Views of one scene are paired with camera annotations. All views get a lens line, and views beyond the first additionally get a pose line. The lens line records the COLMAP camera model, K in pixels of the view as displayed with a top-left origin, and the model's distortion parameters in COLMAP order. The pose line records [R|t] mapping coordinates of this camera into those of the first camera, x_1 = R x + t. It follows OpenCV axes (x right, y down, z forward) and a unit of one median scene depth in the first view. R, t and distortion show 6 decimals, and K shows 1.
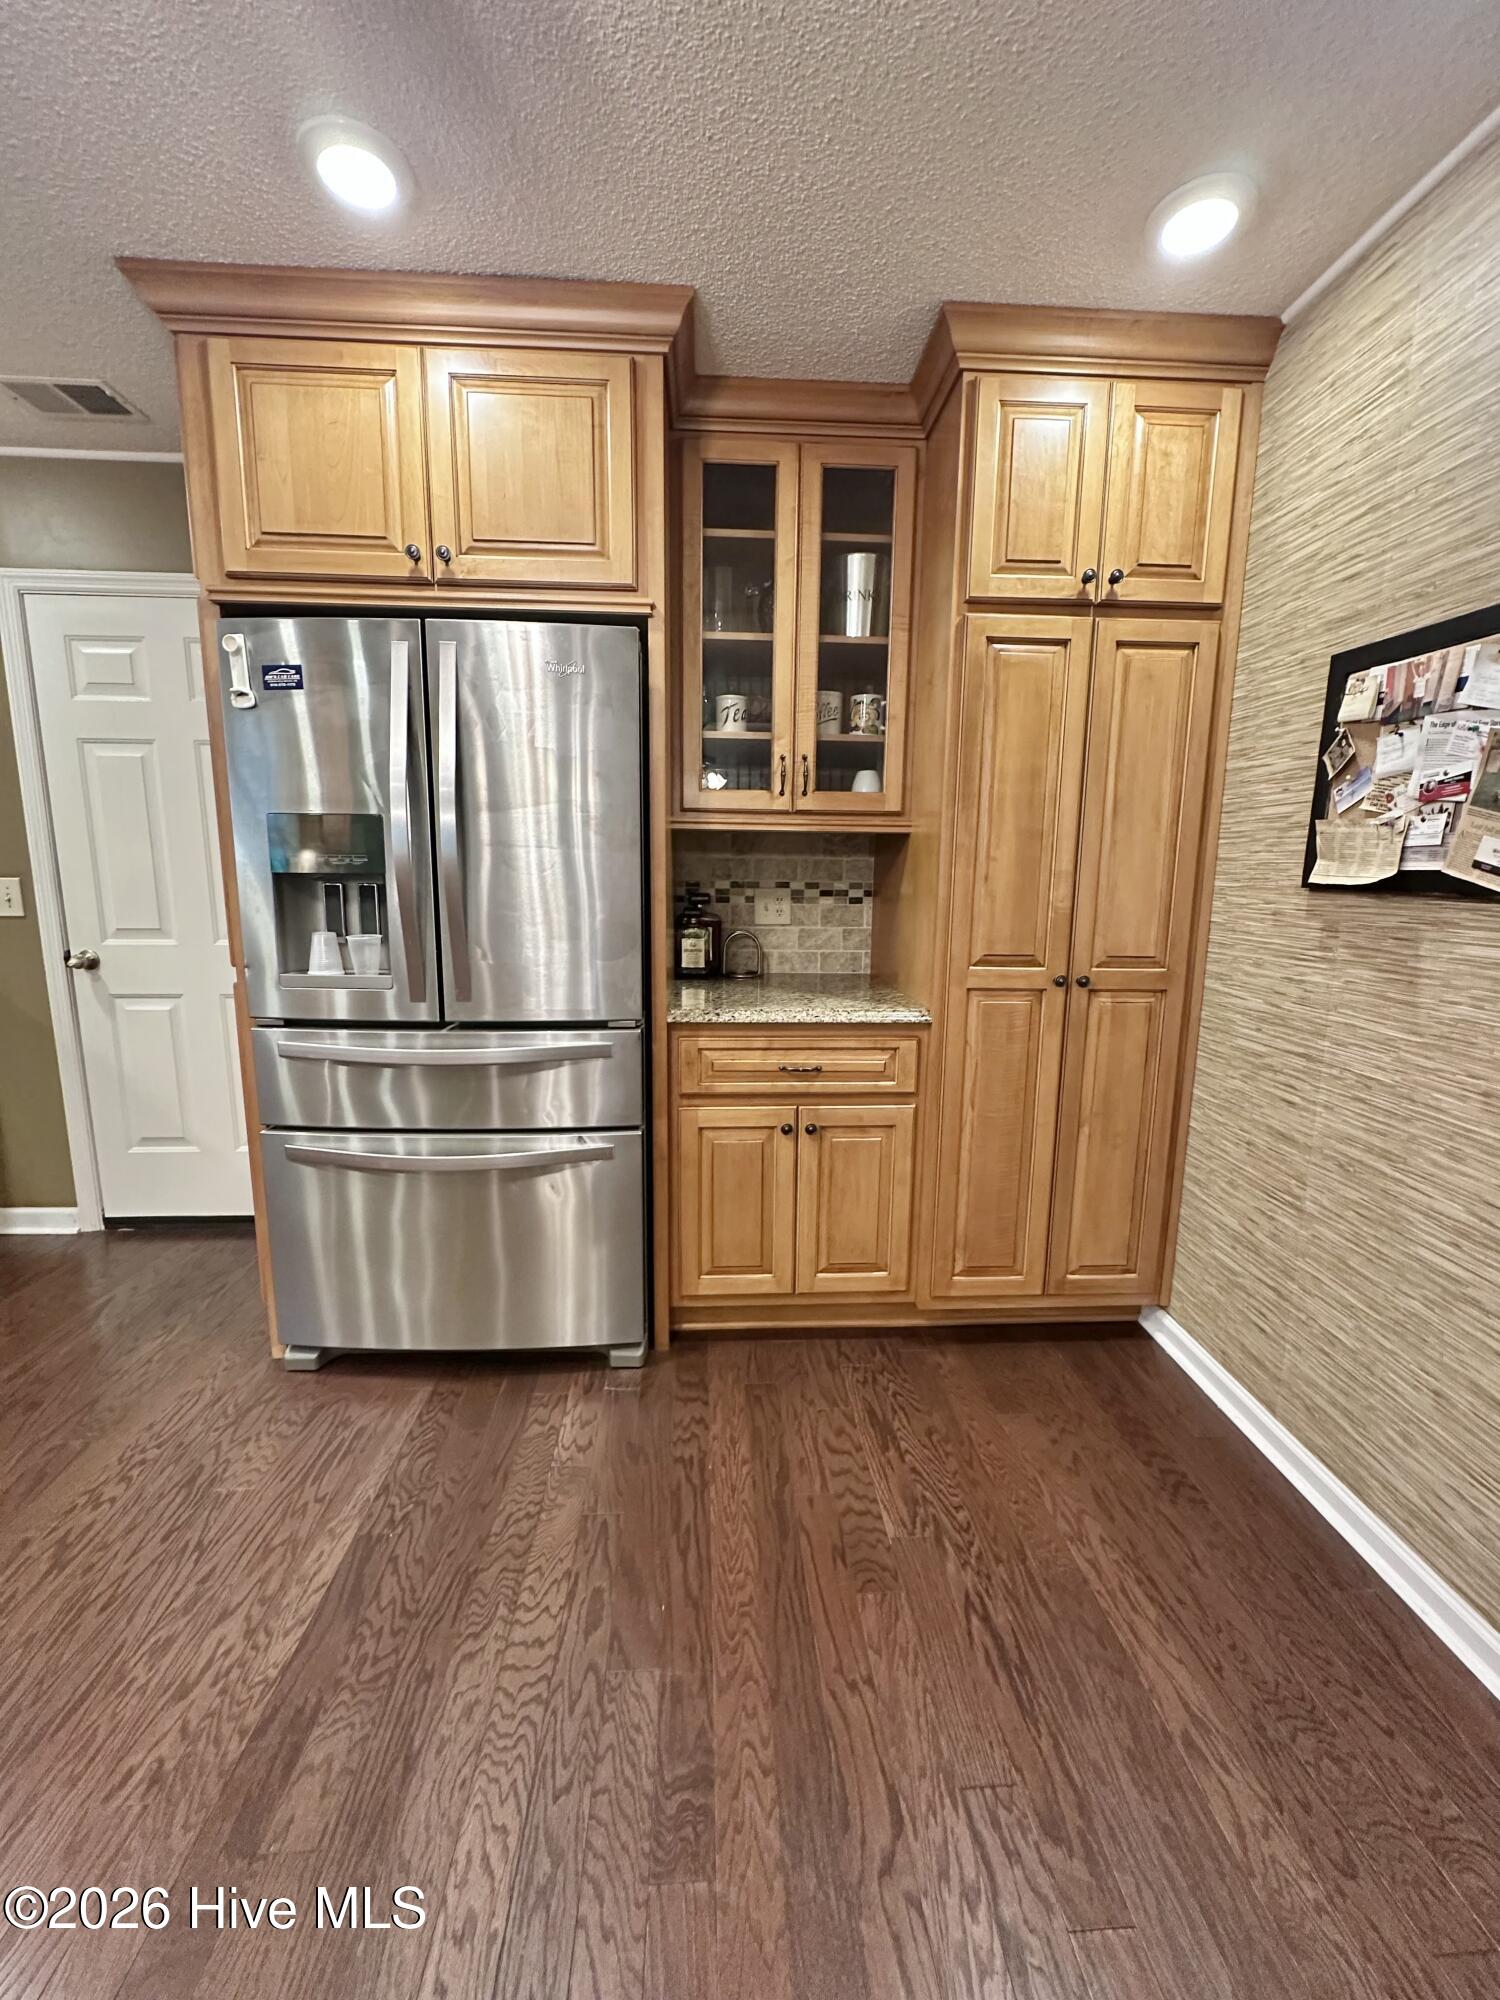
lens RADIAL K [[794.9, 0, 749.4], [0, 794.9, 996.2], [0, 0, 1]] dist [-0.002151, 0.000111]
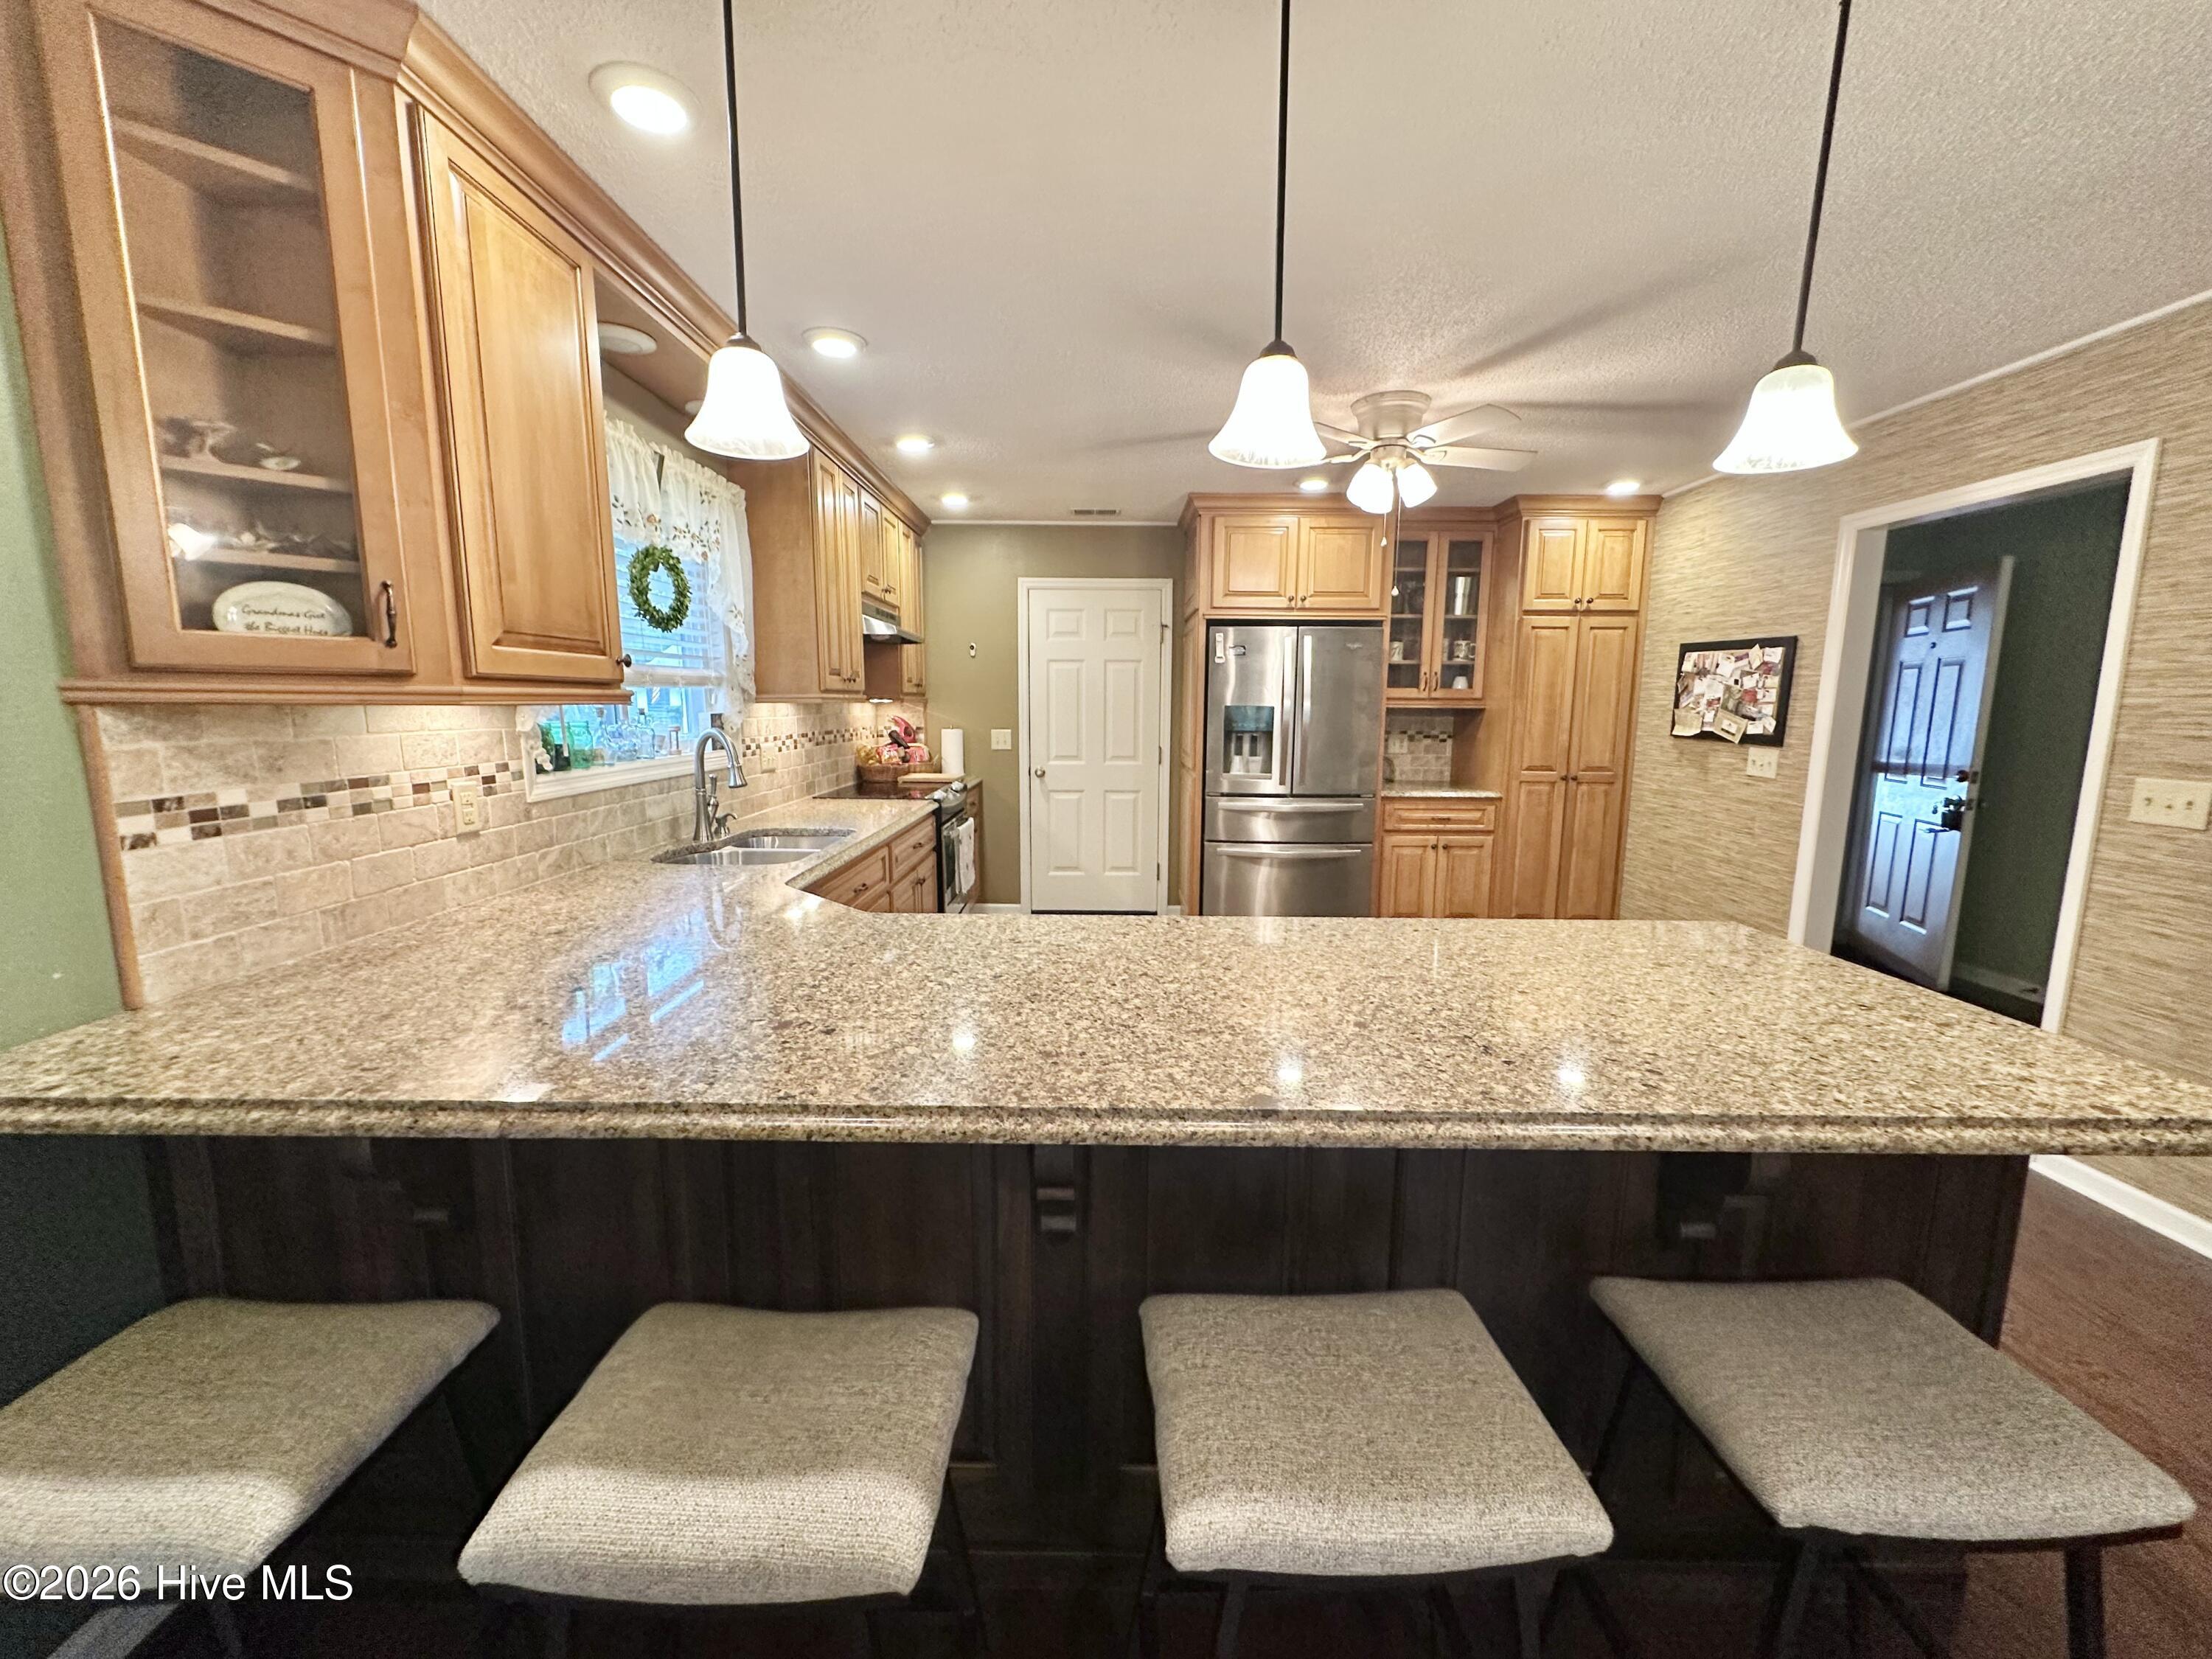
lens RADIAL K [[879.2, 0, 1106.2], [0, 879.2, 829.9], [0, 0, 1]] dist [-0.002151, 0.000111]
pose [[0.998358, 0.003680, -0.057173, -0.723546], [-0.004375, 0.999918, -0.012029, 0.157328], [0.057124, 0.012259, 0.998292, -1.475714]]
